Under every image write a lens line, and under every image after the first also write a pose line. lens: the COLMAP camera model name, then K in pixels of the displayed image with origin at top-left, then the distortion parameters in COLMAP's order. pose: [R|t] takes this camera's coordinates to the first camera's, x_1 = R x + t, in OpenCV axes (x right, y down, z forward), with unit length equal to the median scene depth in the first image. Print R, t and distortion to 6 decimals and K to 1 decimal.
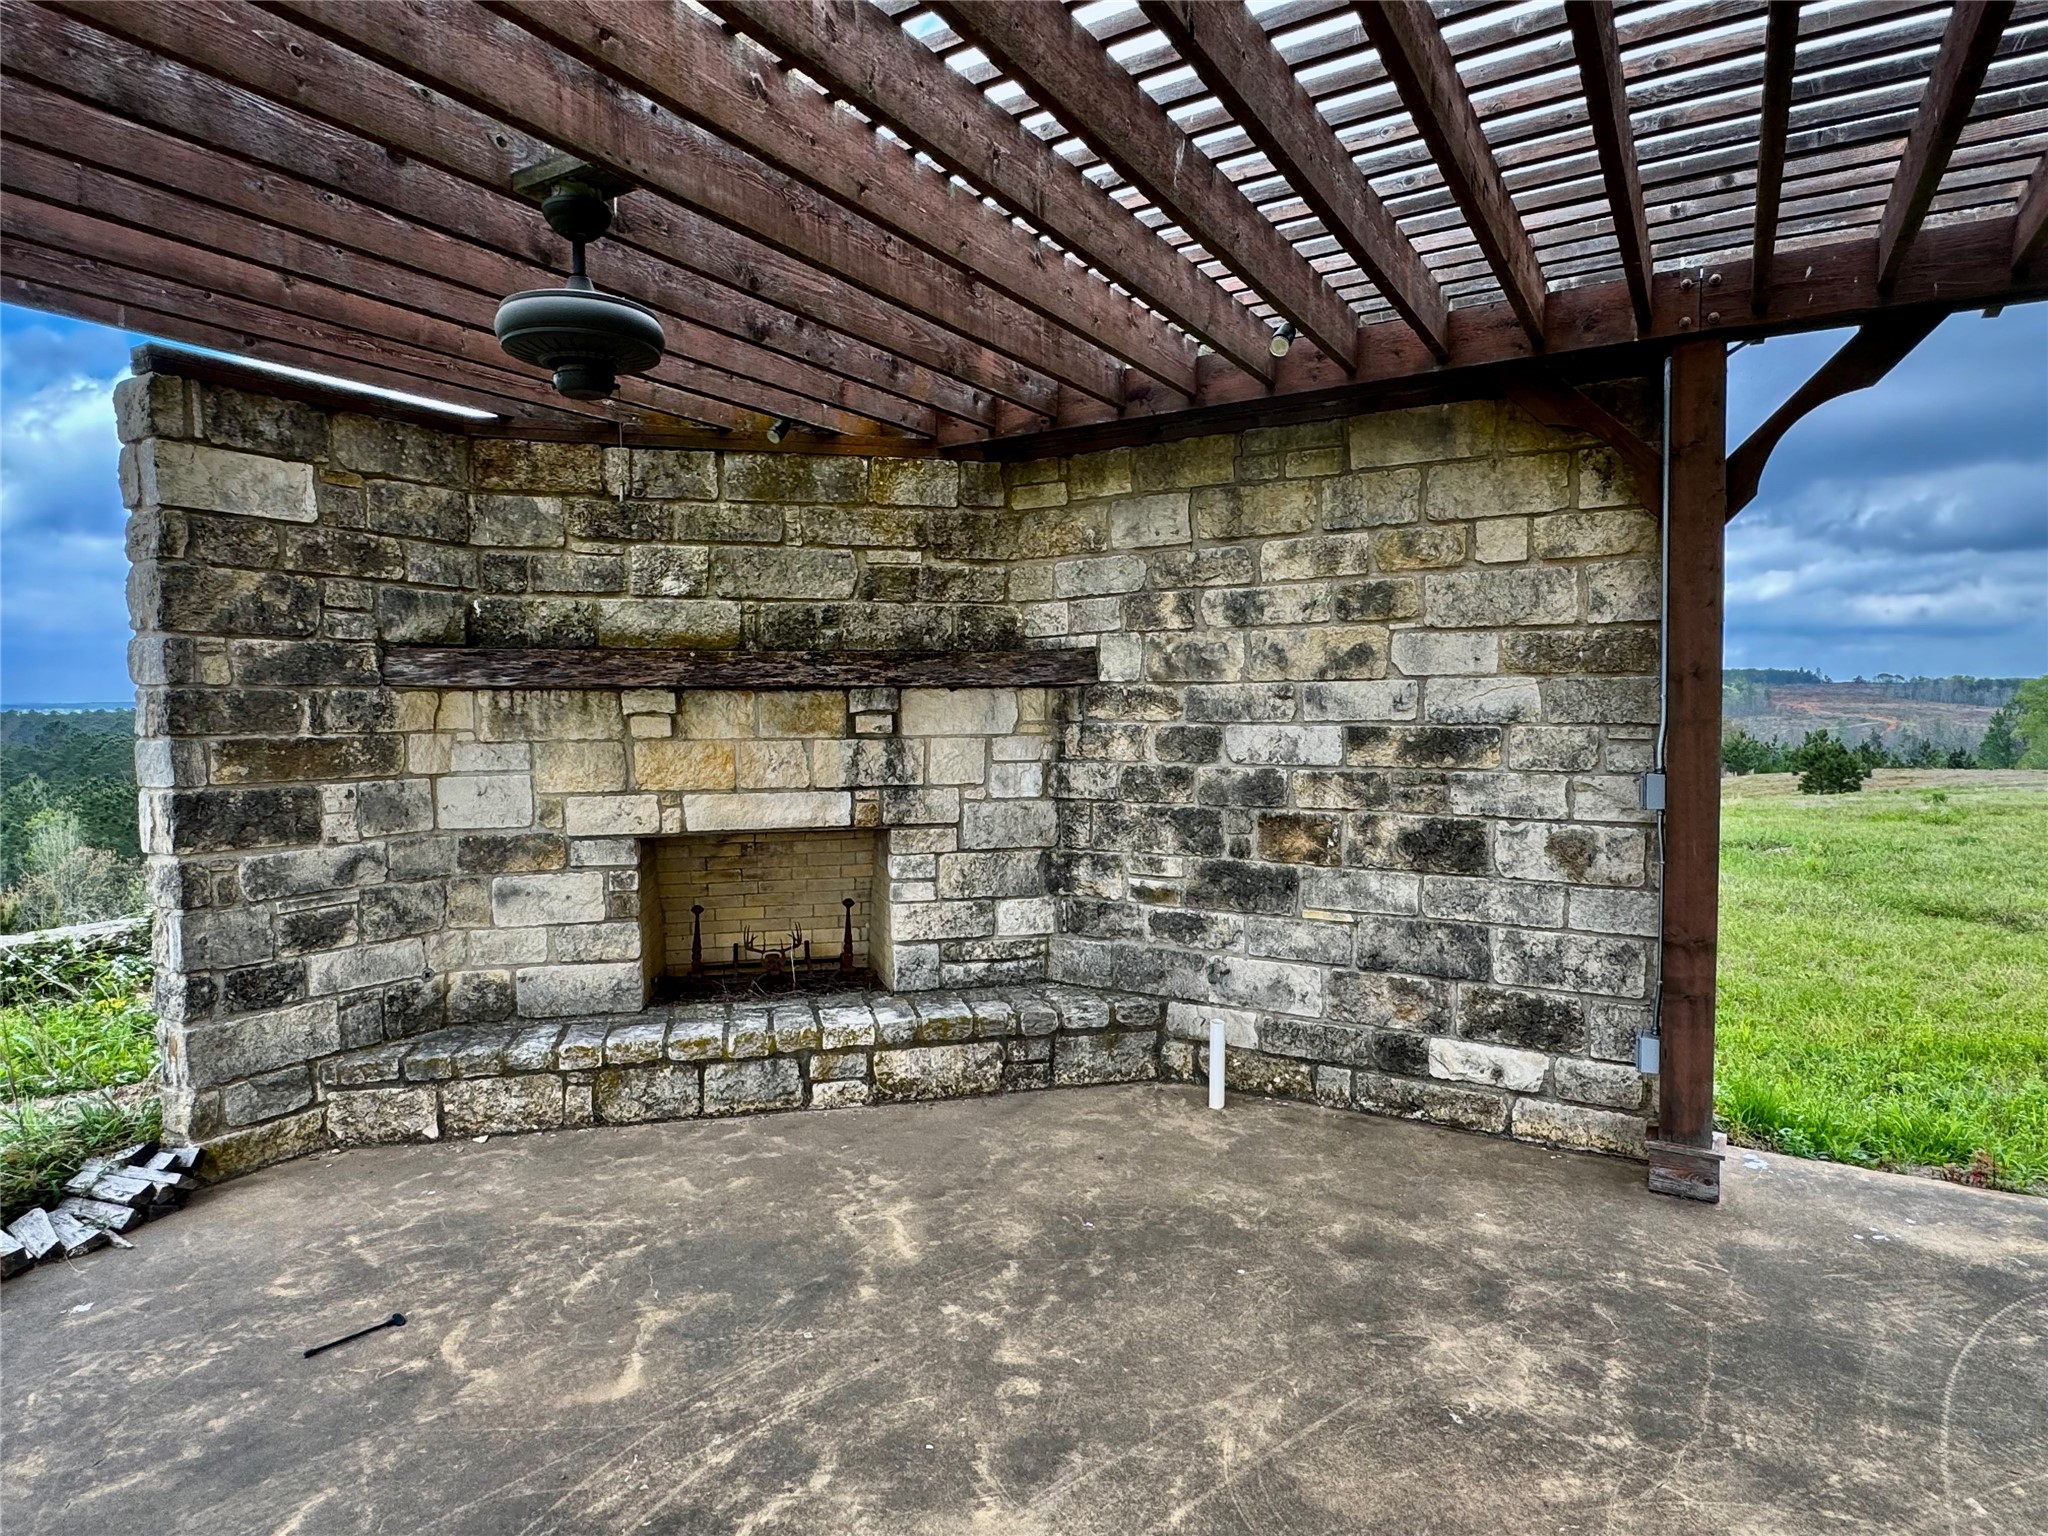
lens RADIAL K [[1124.3, 0, 1017.3], [0, 1124.3, 754.8], [0, 0, 1]] dist [0.001637, 0.000434]
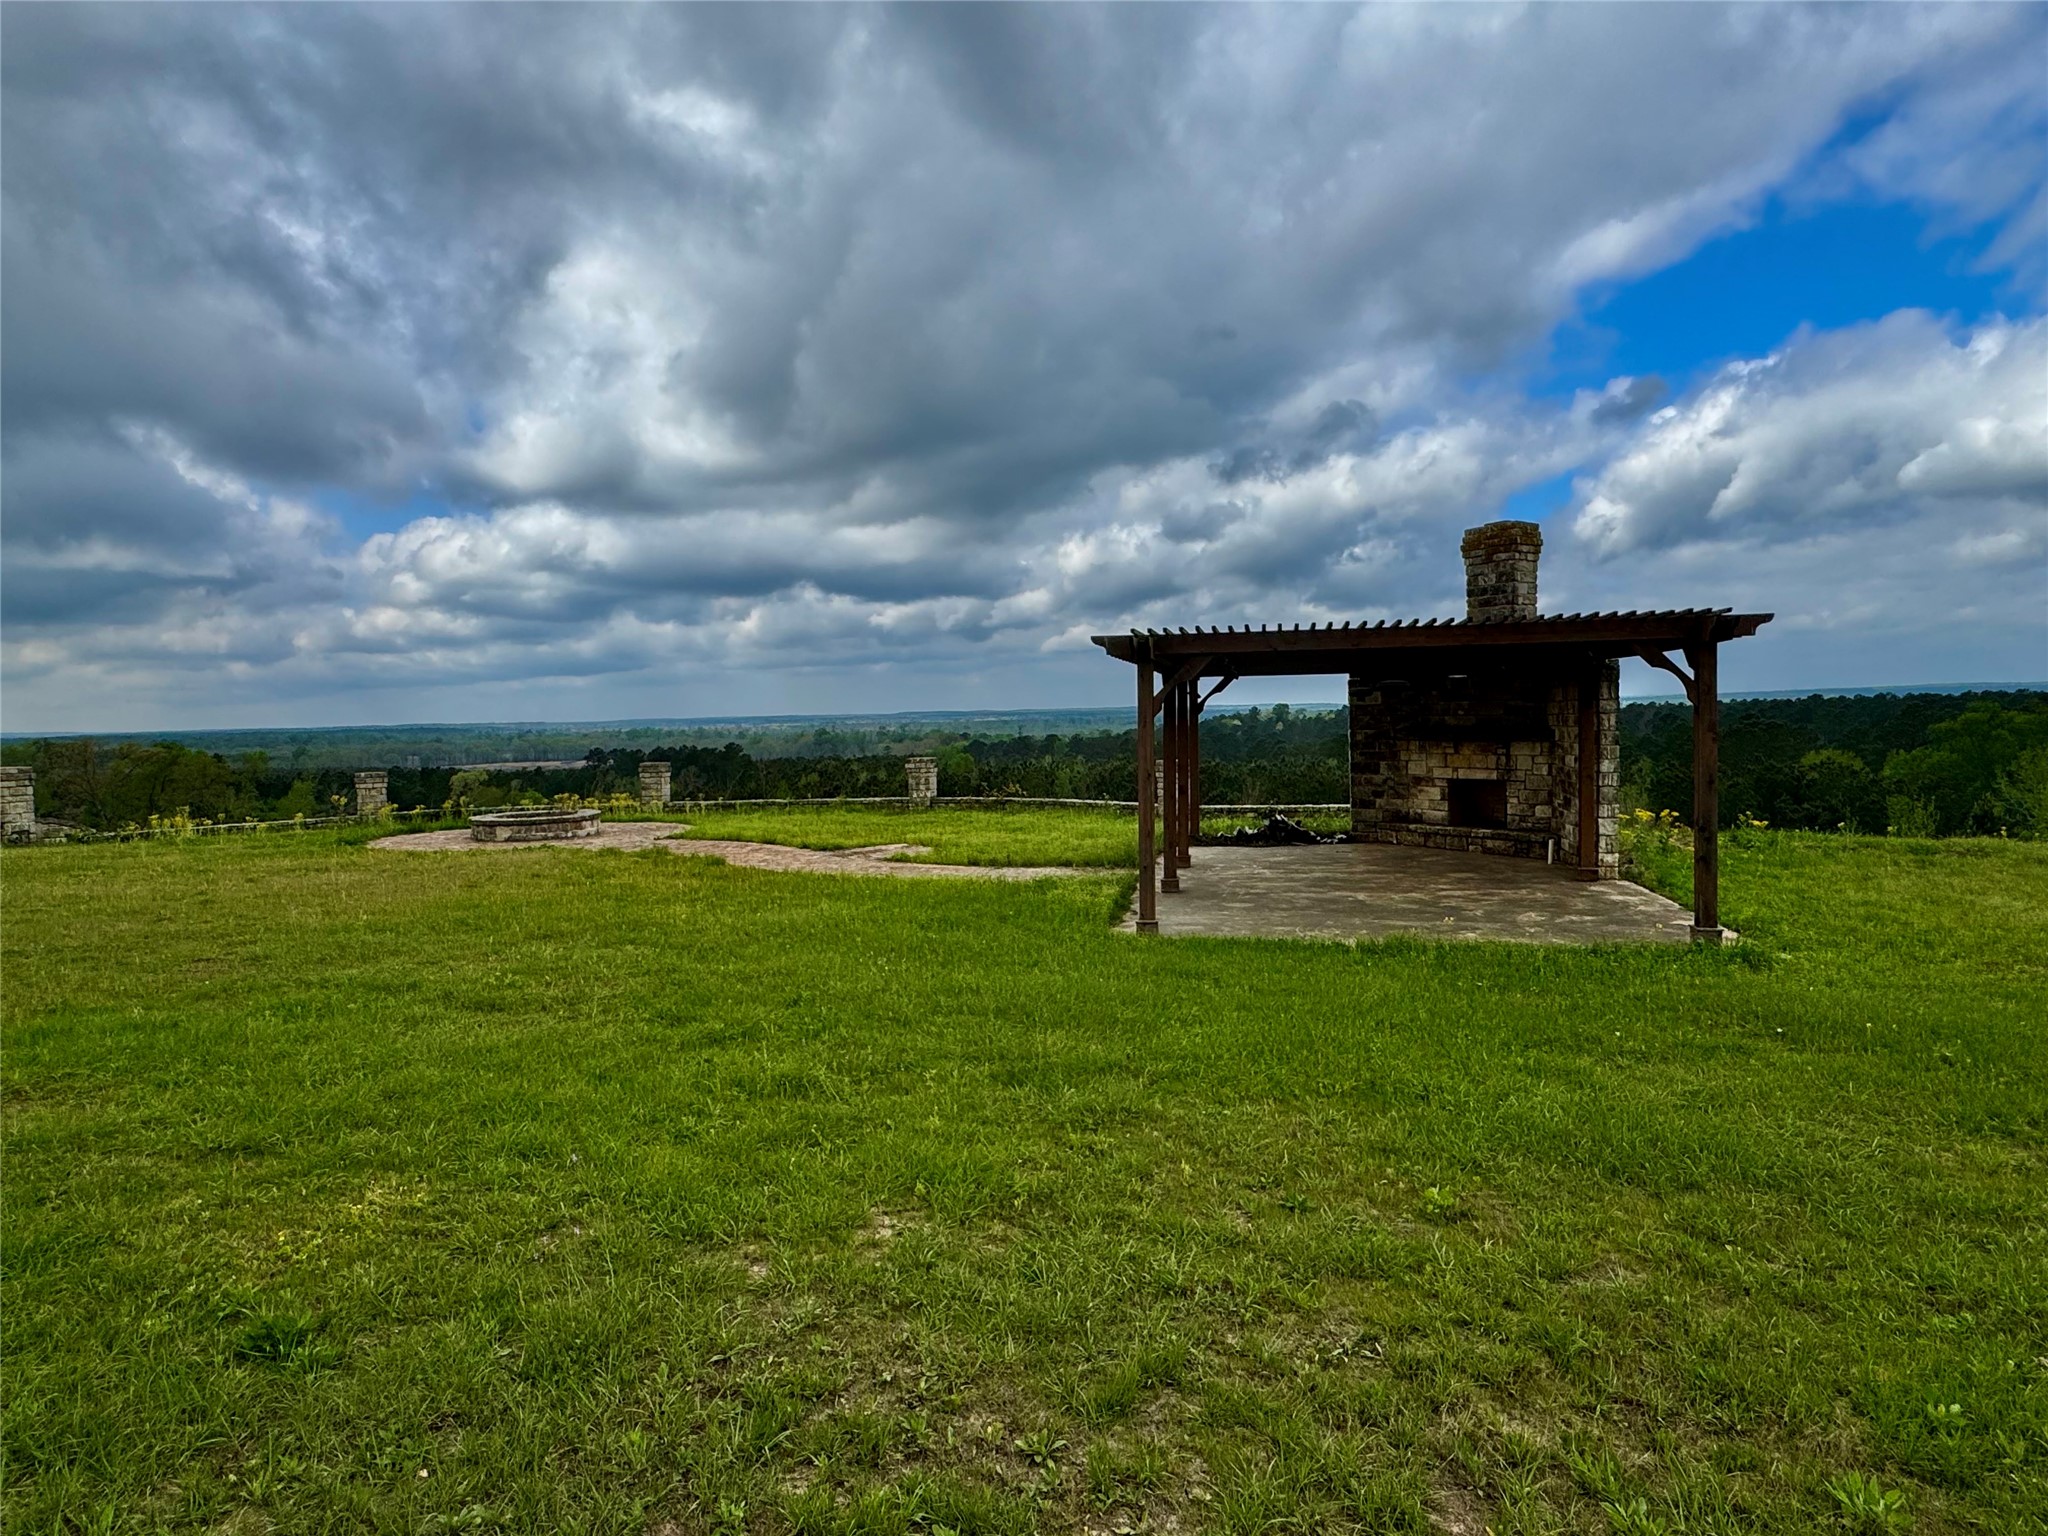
lens RADIAL K [[1130.8, 0, 1023.1], [0, 1130.8, 768.4], [0, 0, 1]] dist [-0.005999, -0.001192]
pose [[0.341581, 0.043137, -0.938862, 2.866994], [-0.027777, 0.998973, 0.035793, -0.062557], [0.939442, 0.013853, 0.342428, -1.729555]]
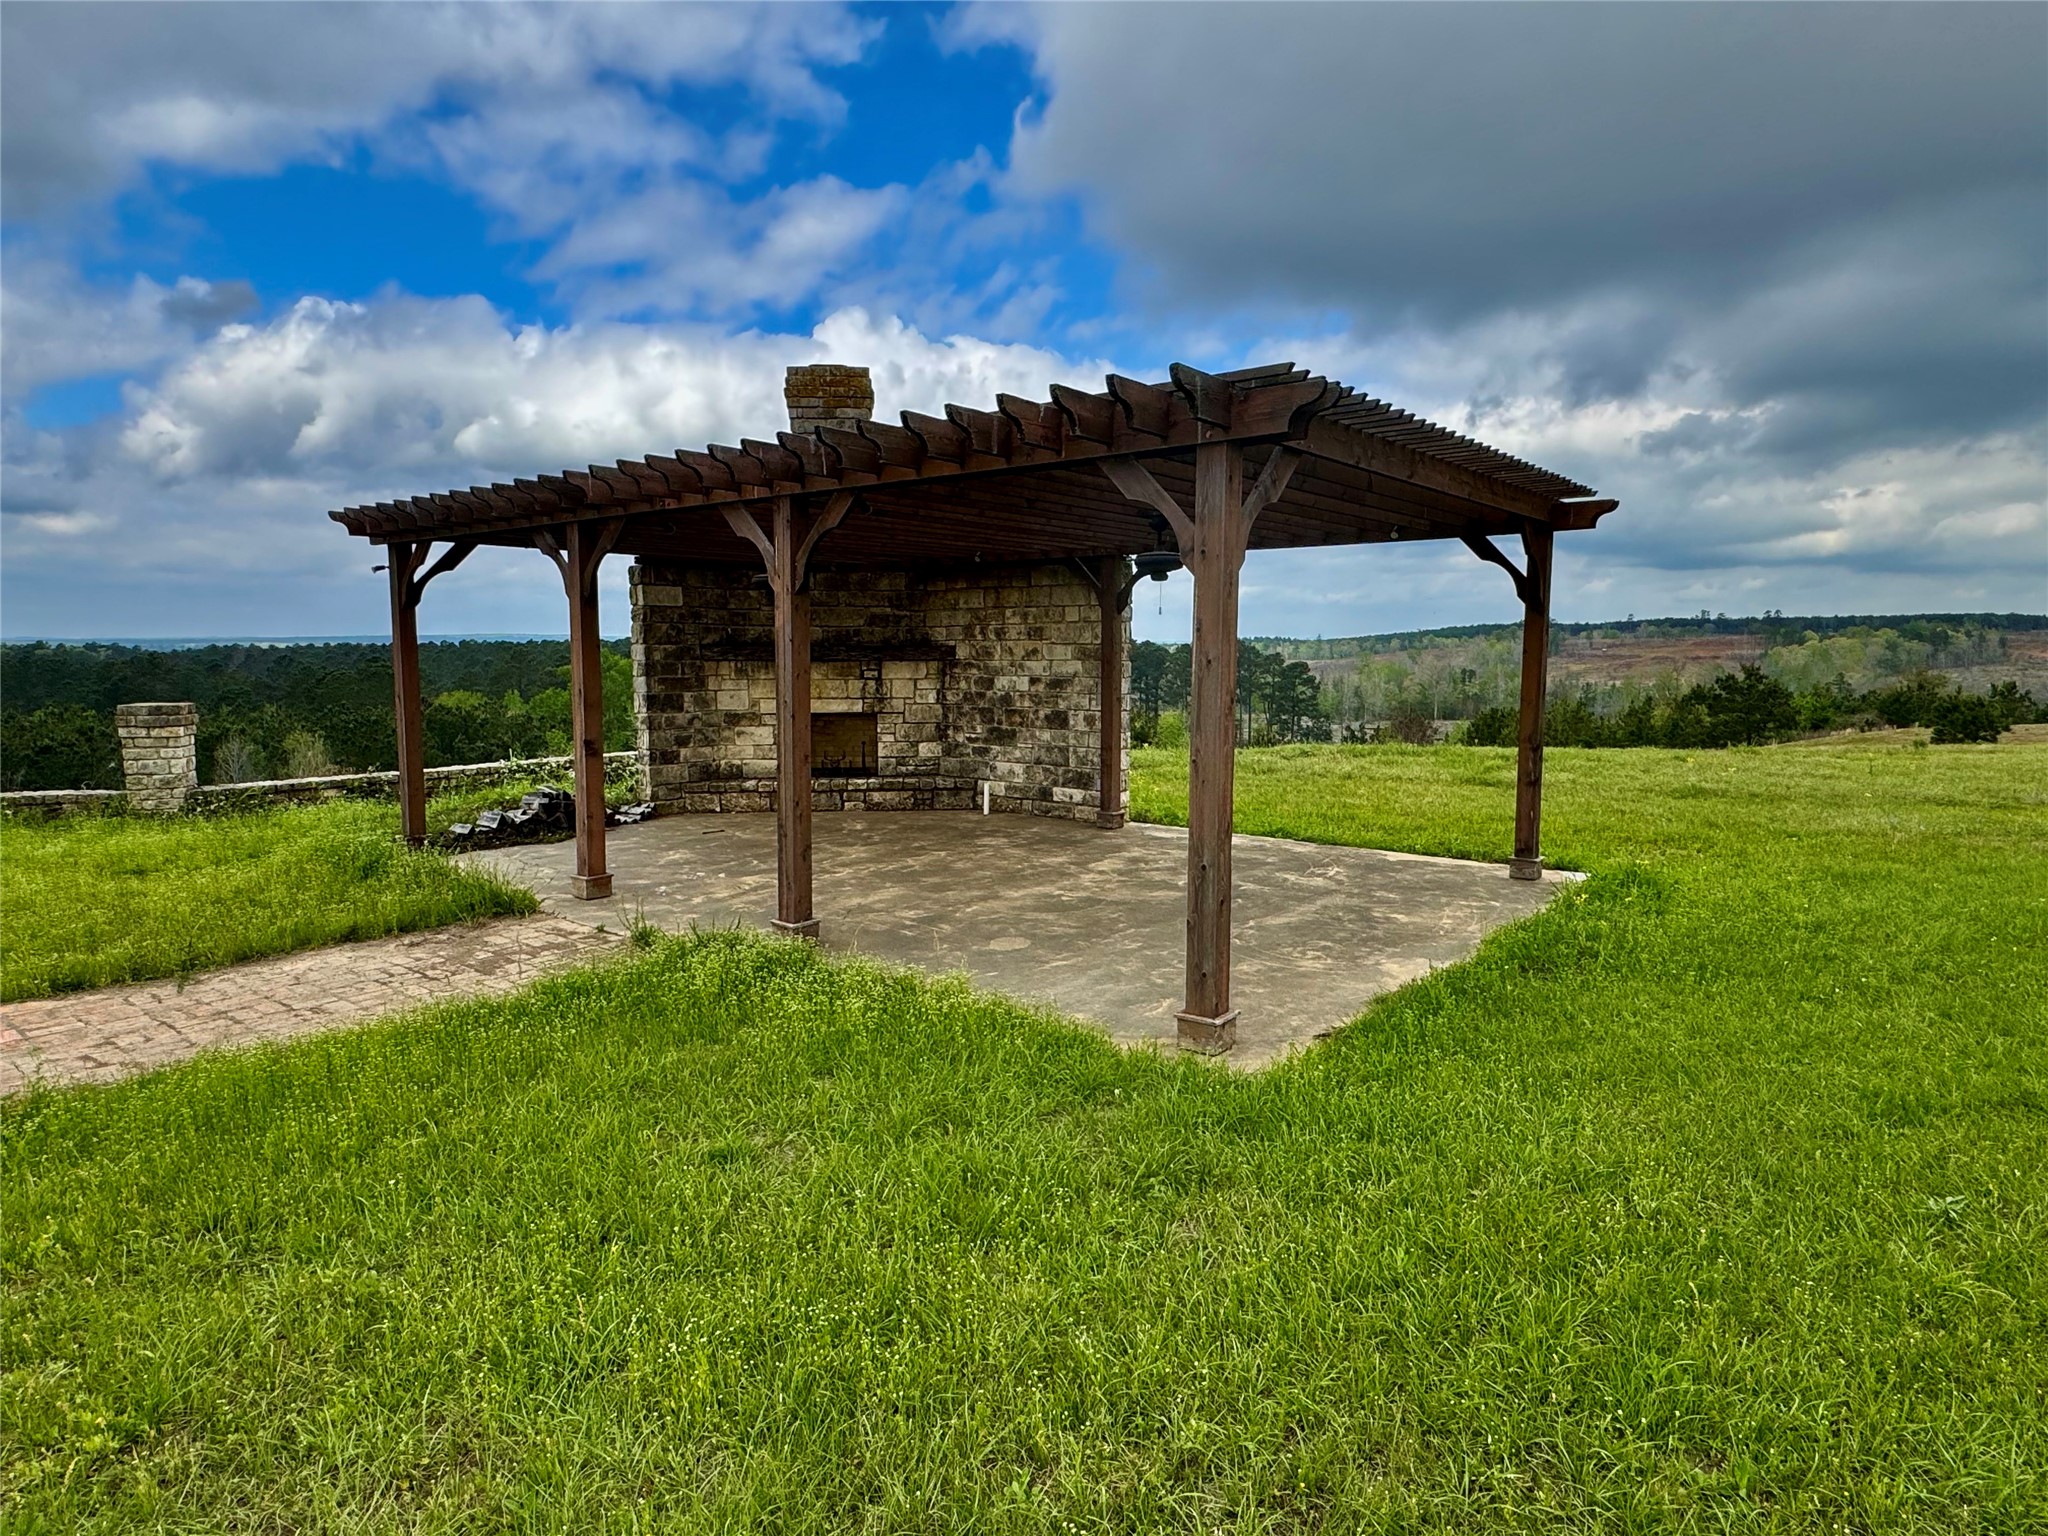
lens RADIAL K [[1130.8, 0, 1018.7], [0, 1130.8, 754.9], [0, 0, 1]] dist [-0.005999, -0.001192]
pose [[0.992026, 0.020299, -0.124390, 0.593987], [-0.013802, 0.998506, 0.052865, 0.018629], [0.125278, -0.050727, 0.990824, -1.726696]]
